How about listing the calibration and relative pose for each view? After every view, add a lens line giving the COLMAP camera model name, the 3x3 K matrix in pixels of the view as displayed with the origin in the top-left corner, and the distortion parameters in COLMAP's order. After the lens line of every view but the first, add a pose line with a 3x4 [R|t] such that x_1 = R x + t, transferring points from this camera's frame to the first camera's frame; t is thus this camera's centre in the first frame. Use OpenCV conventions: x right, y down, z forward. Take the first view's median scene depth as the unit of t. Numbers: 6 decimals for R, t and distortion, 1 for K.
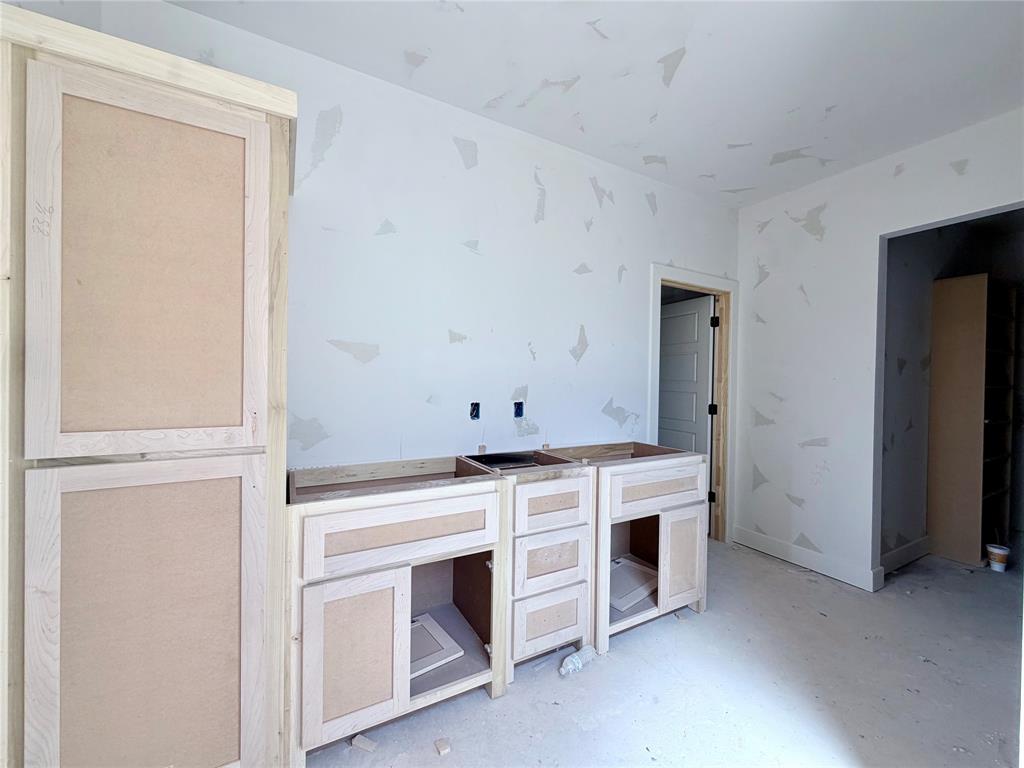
lens RADIAL K [[407.8, 0, 507.9], [0, 407.8, 382.3], [0, 0, 1]] dist [0.002119, -0.000512]
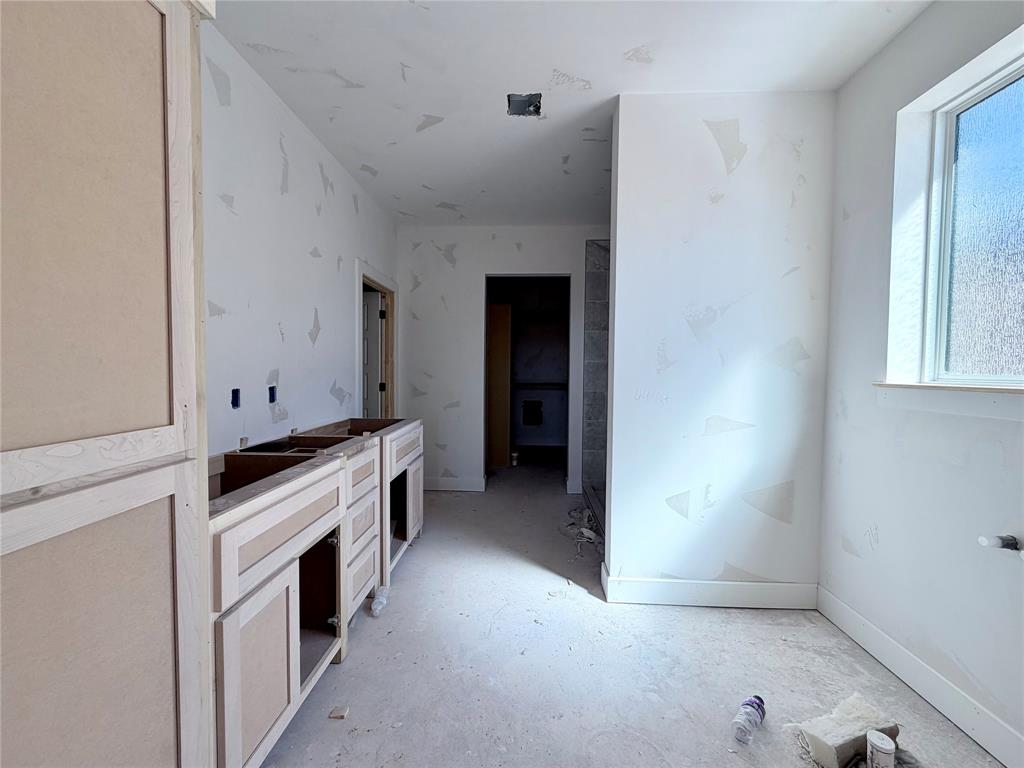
lens RADIAL K [[407.8, 0, 507.9], [0, 407.8, 382.3], [0, 0, 1]] dist [0.002119, -0.000512]
pose [[0.528803, -0.039861, 0.847808, -0.471960], [0.005240, 0.999031, 0.043703, 0.001768], [-0.848728, -0.018668, 0.528499, 0.059478]]
